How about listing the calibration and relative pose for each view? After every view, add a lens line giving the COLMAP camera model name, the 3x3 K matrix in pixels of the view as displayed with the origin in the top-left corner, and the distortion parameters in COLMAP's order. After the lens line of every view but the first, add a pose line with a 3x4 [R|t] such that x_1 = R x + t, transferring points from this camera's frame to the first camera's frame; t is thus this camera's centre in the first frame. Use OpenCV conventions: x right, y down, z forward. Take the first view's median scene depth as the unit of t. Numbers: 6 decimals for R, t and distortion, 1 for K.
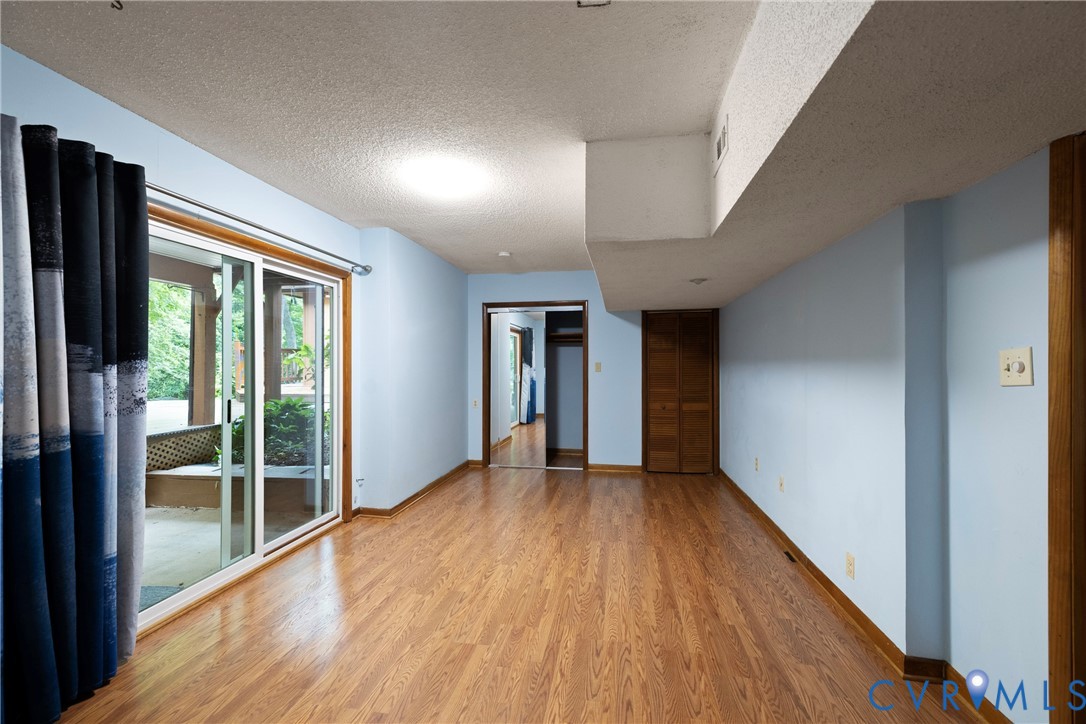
lens RADIAL K [[452.5, 0, 543.0], [0, 452.5, 362.0], [0, 0, 1]] dist [0.002105, 0.000158]
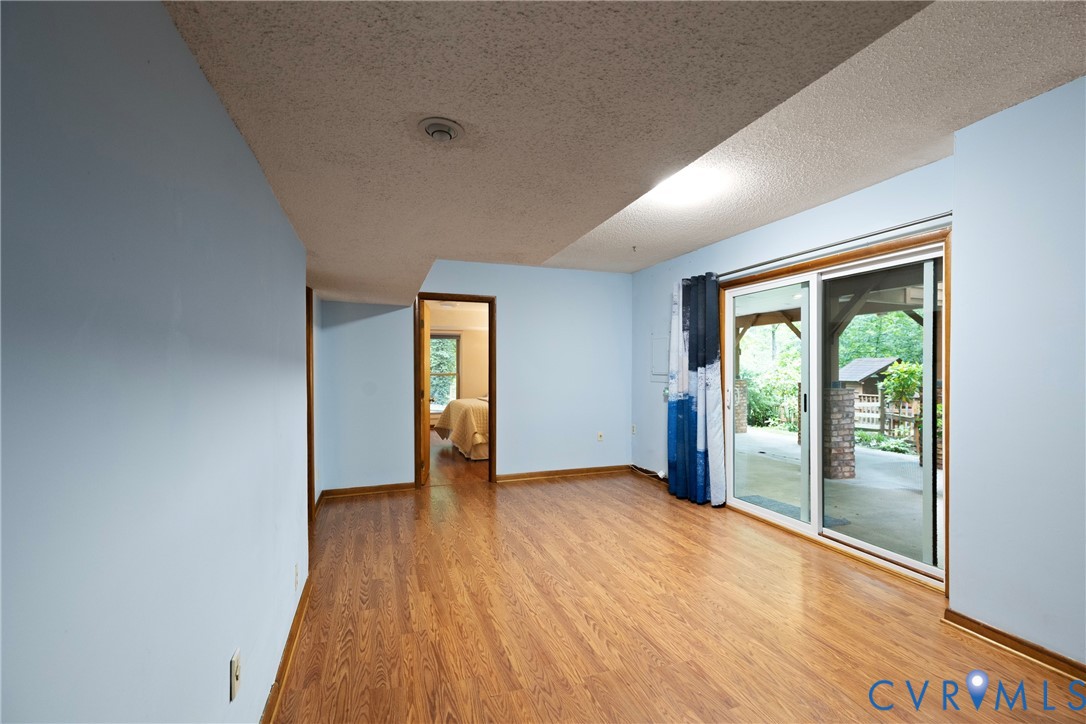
lens RADIAL K [[457.5, 0, 541.3], [0, 457.5, 366.1], [0, 0, 1]] dist [-0.001883, -0.000112]
pose [[-0.870501, 0.000411, -0.492166, 0.638505], [0.006512, 0.999922, -0.010683, 0.015672], [0.492123, -0.012505, -0.870436, 1.910202]]
